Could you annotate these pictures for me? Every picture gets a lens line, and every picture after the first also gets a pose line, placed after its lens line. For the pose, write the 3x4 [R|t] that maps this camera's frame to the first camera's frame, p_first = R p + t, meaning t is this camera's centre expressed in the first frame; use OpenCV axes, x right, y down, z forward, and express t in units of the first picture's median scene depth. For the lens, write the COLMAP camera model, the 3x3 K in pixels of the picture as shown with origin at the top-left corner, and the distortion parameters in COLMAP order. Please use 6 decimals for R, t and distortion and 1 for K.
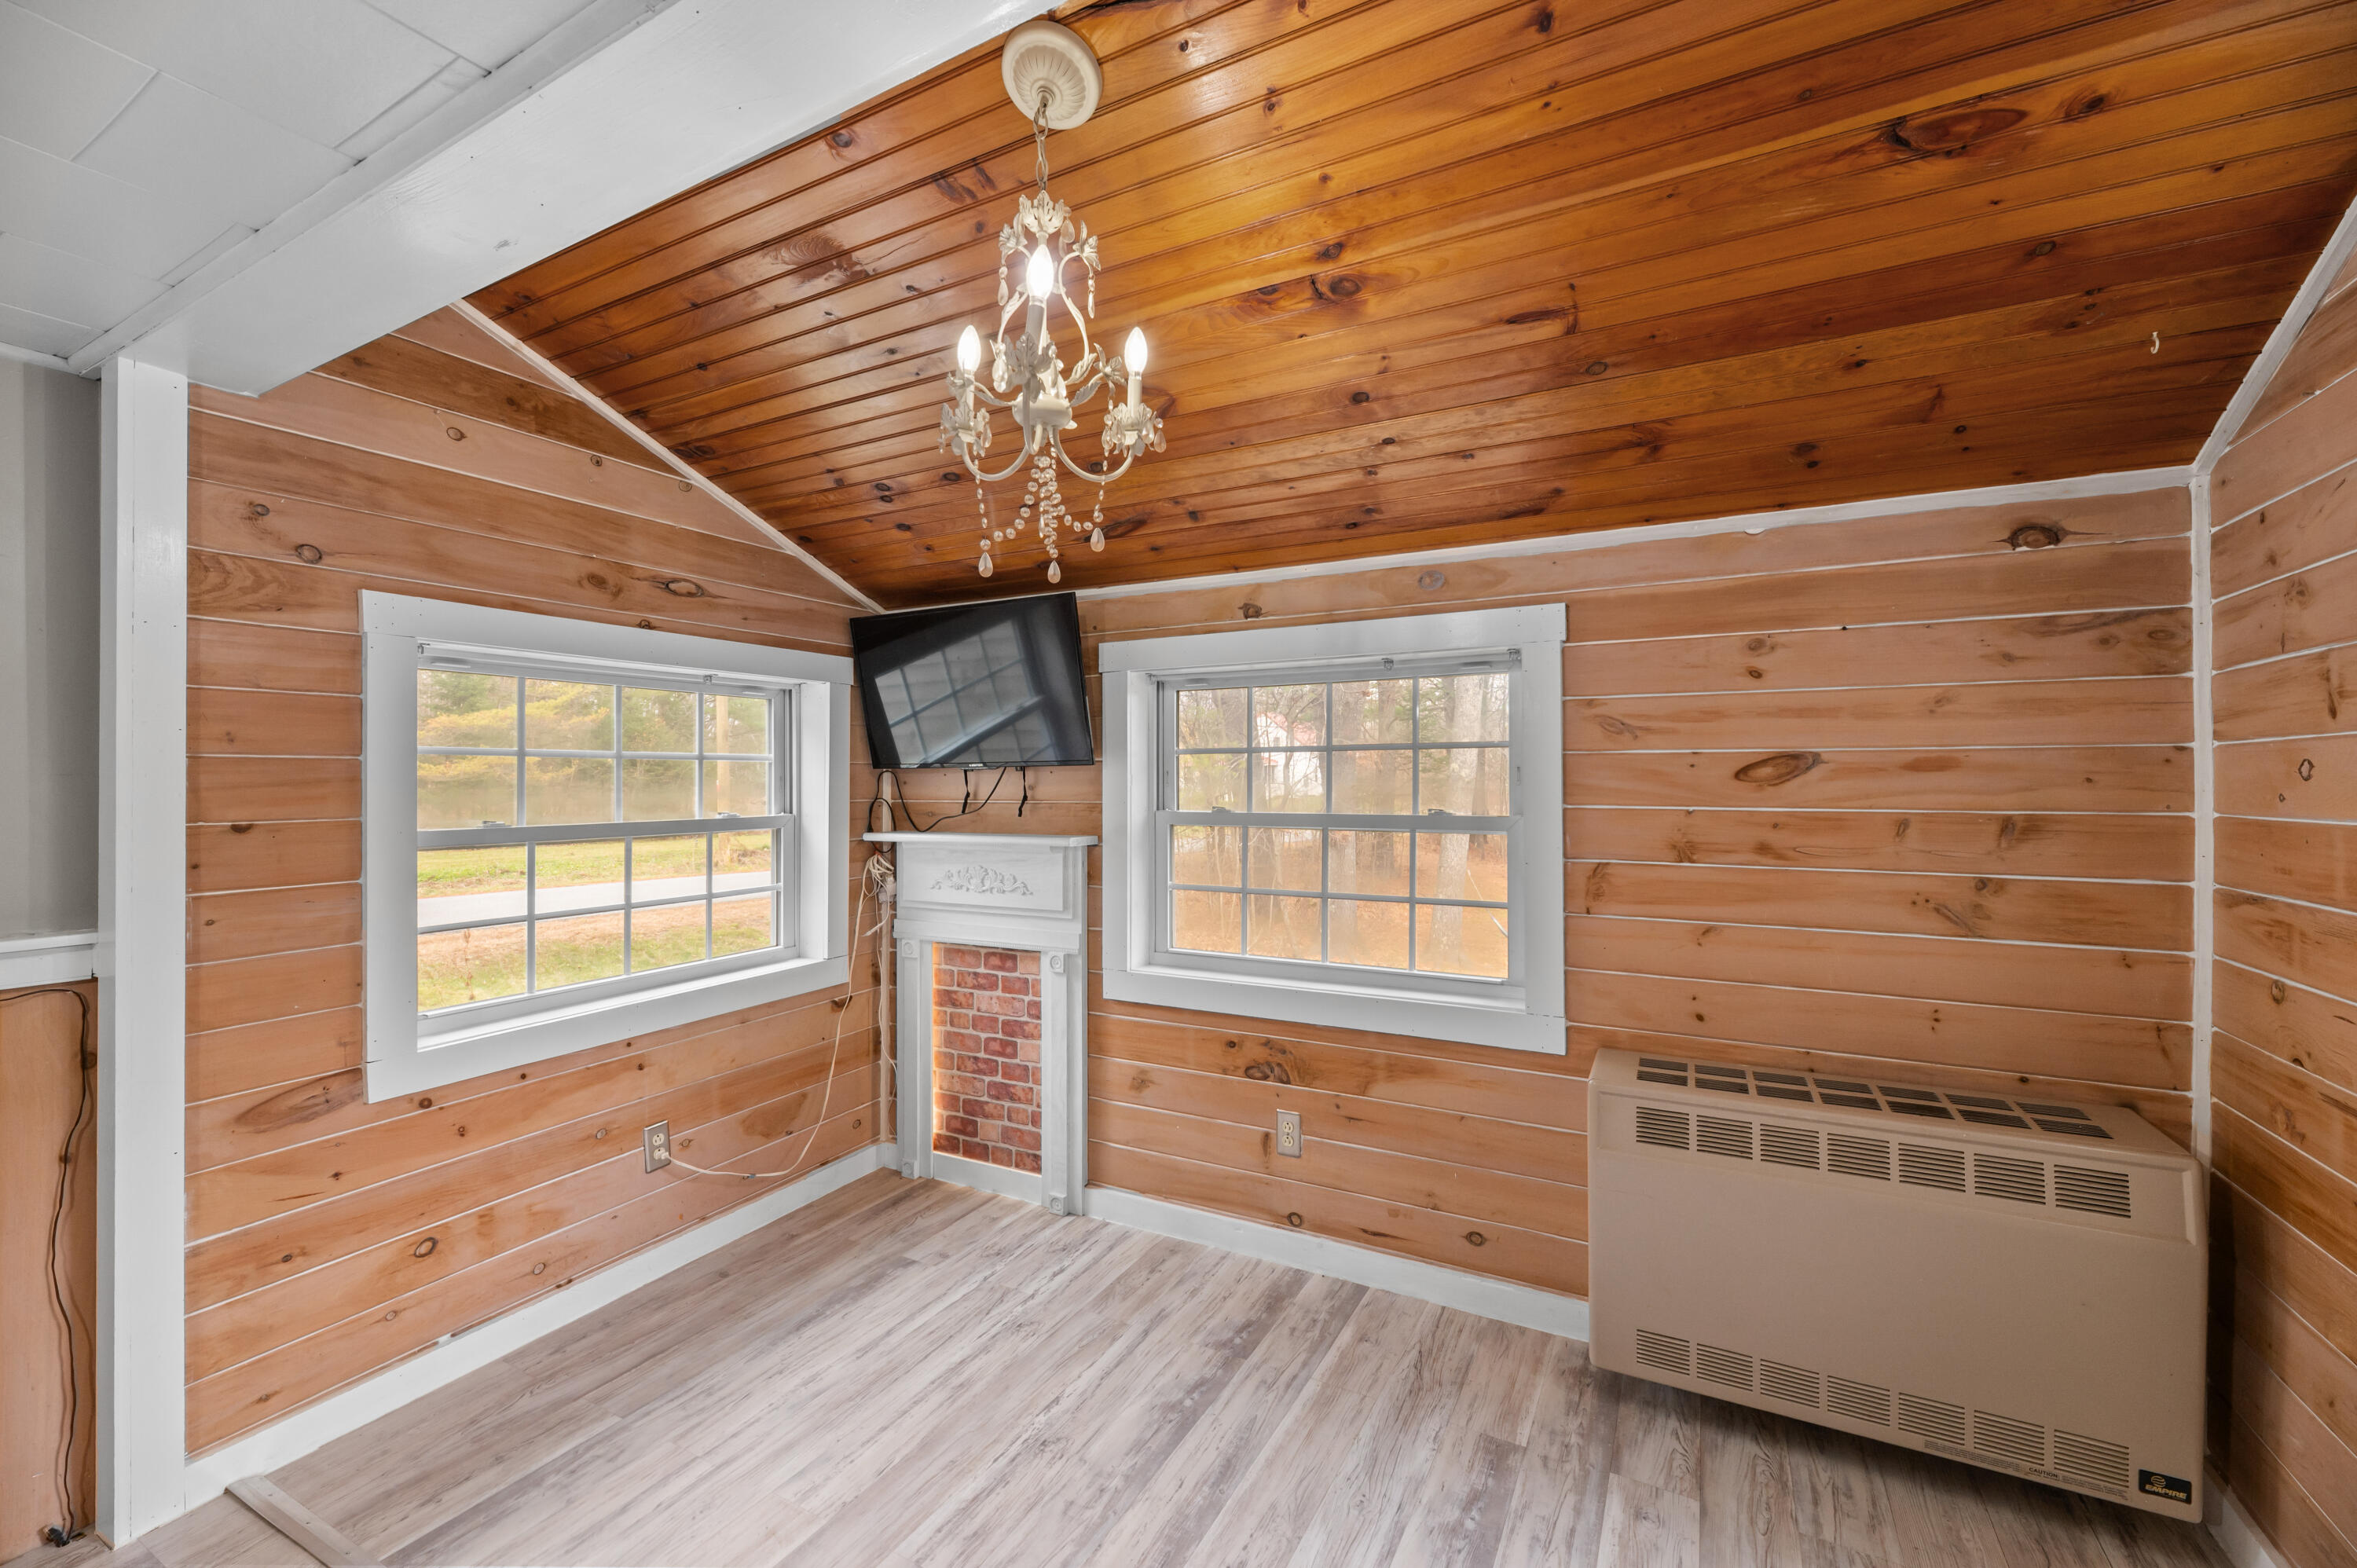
lens RADIAL K [[949.1, 0, 1180.1], [0, 949.1, 787.3], [0, 0, 1]] dist [-0.001469, 0.000012]
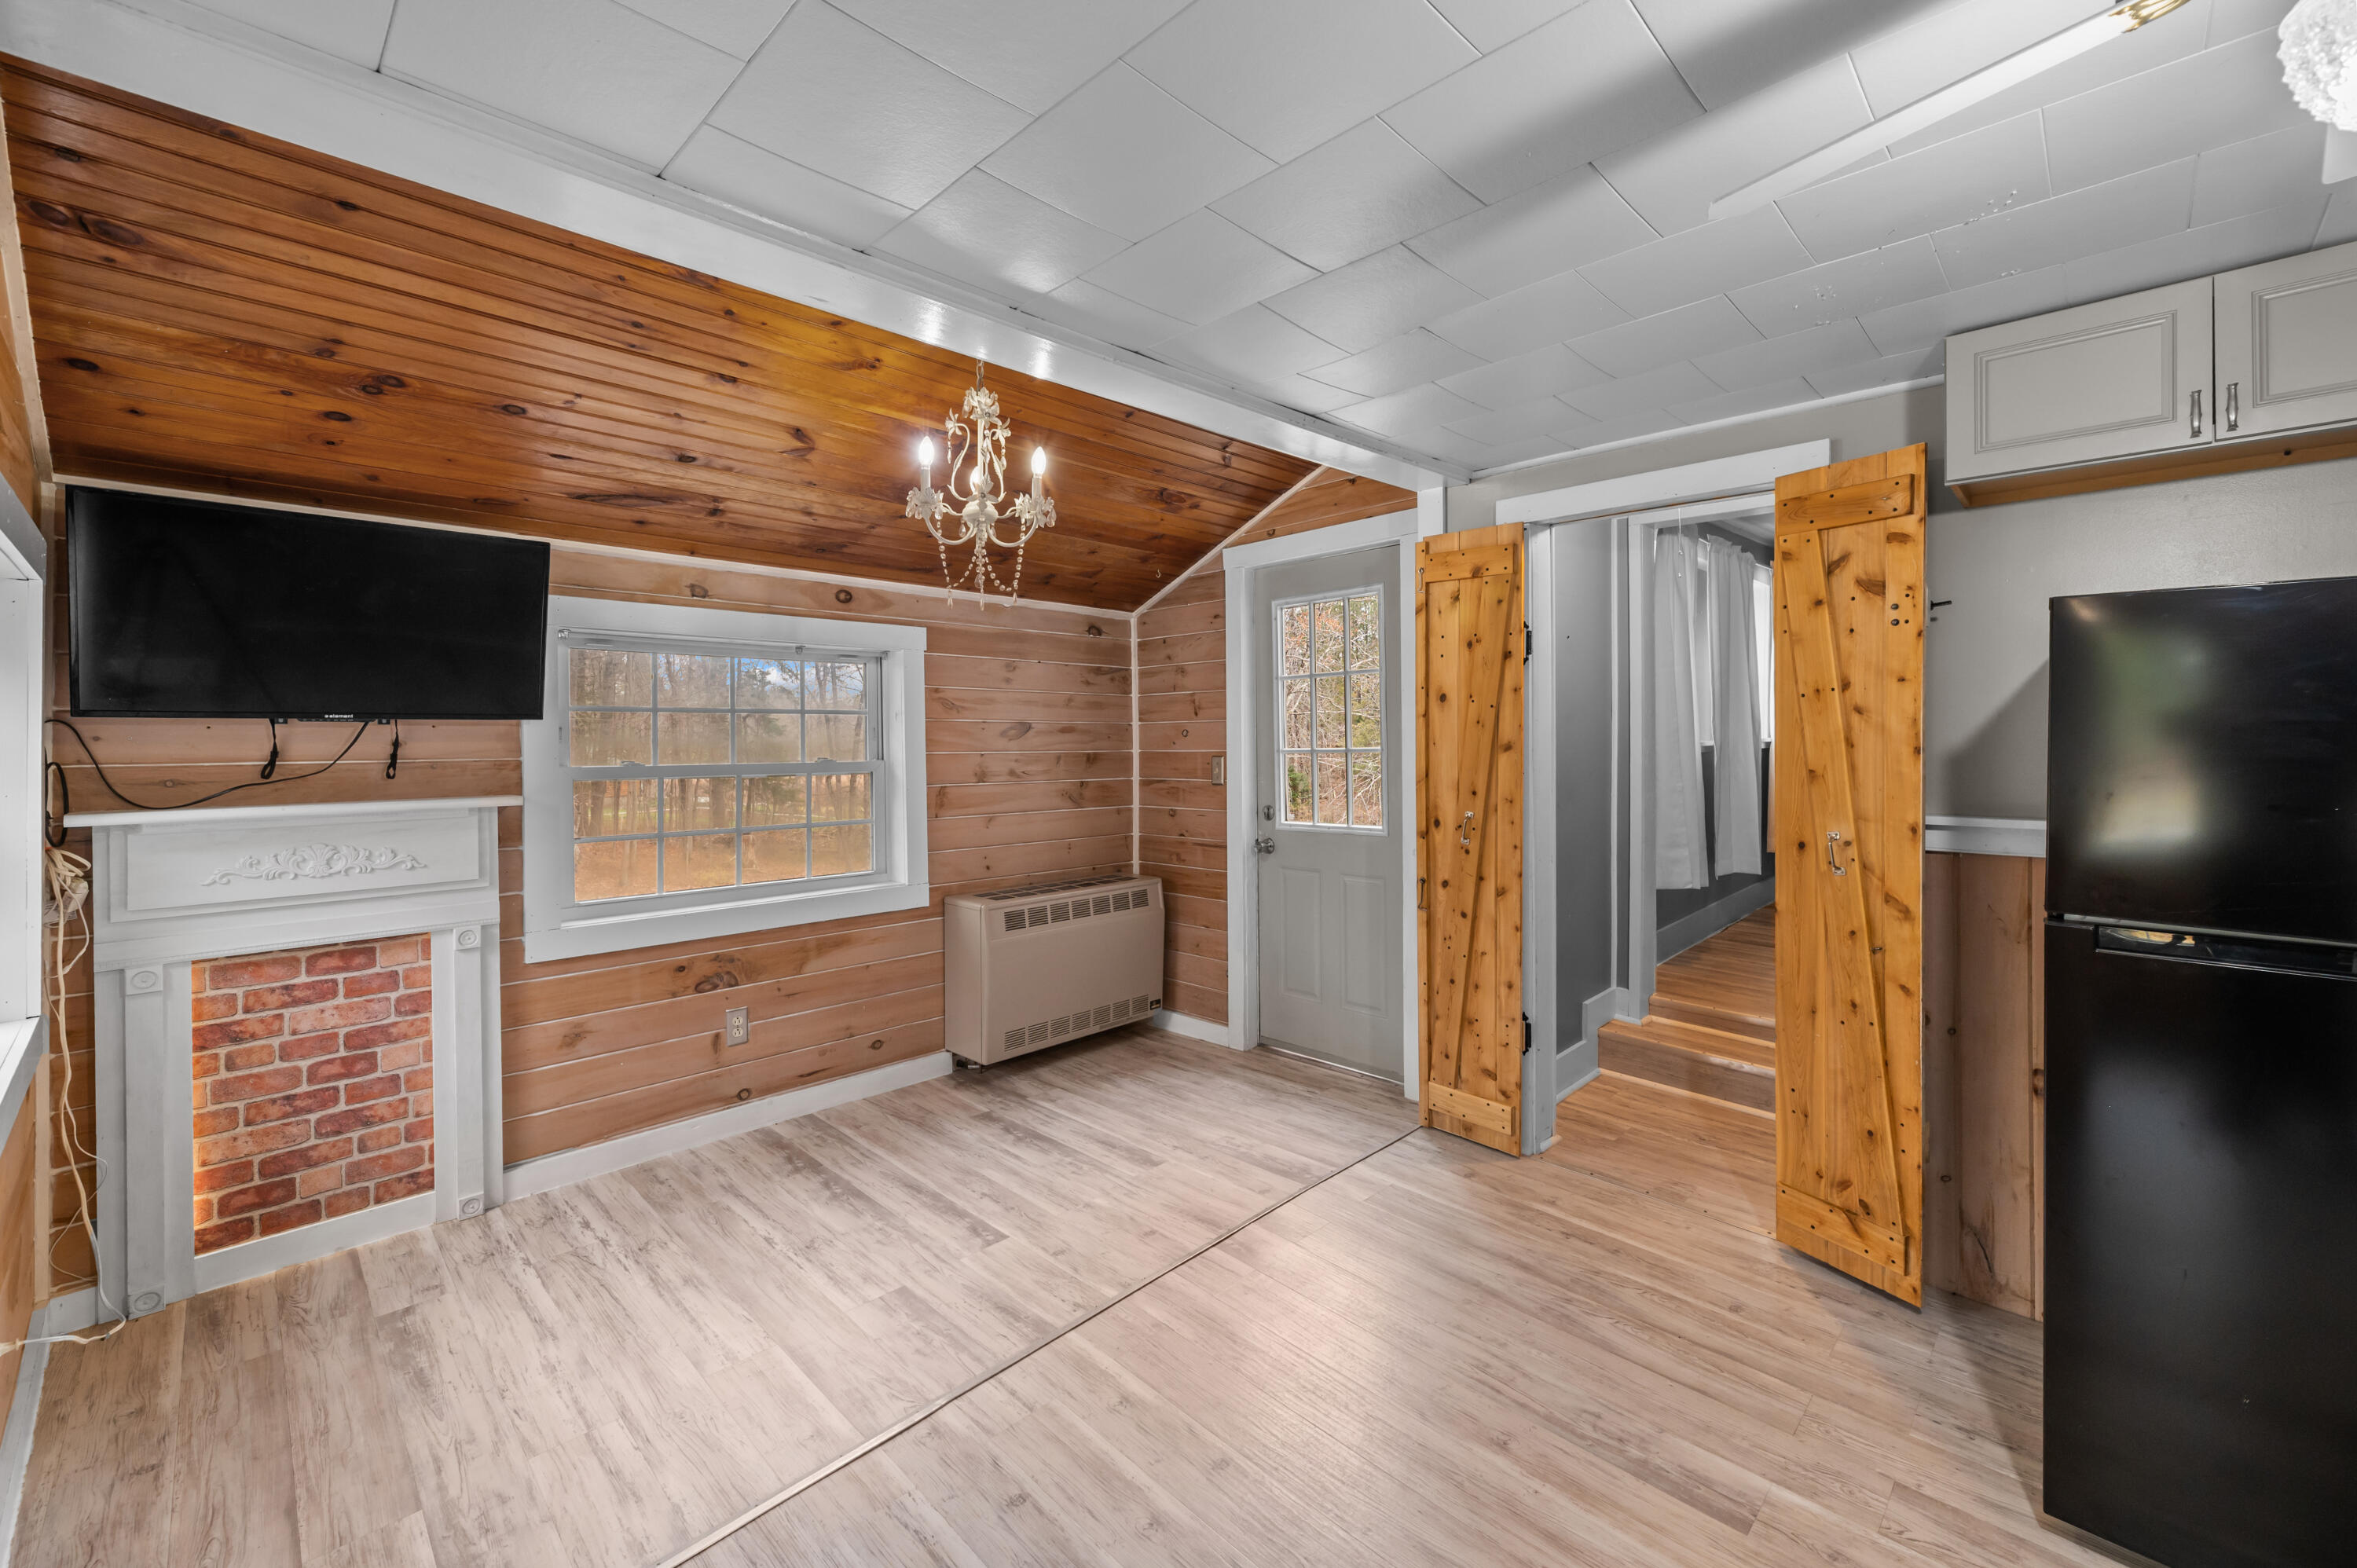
lens RADIAL K [[949.1, 0, 1208.8], [0, 949.1, 740.3], [0, 0, 1]] dist [-0.001469, 0.000012]
pose [[0.265218, 0.001363, 0.964188, -0.960745], [0.010667, 0.999934, -0.004348, 0.010016], [-0.964130, 0.011438, 0.265186, 0.095953]]
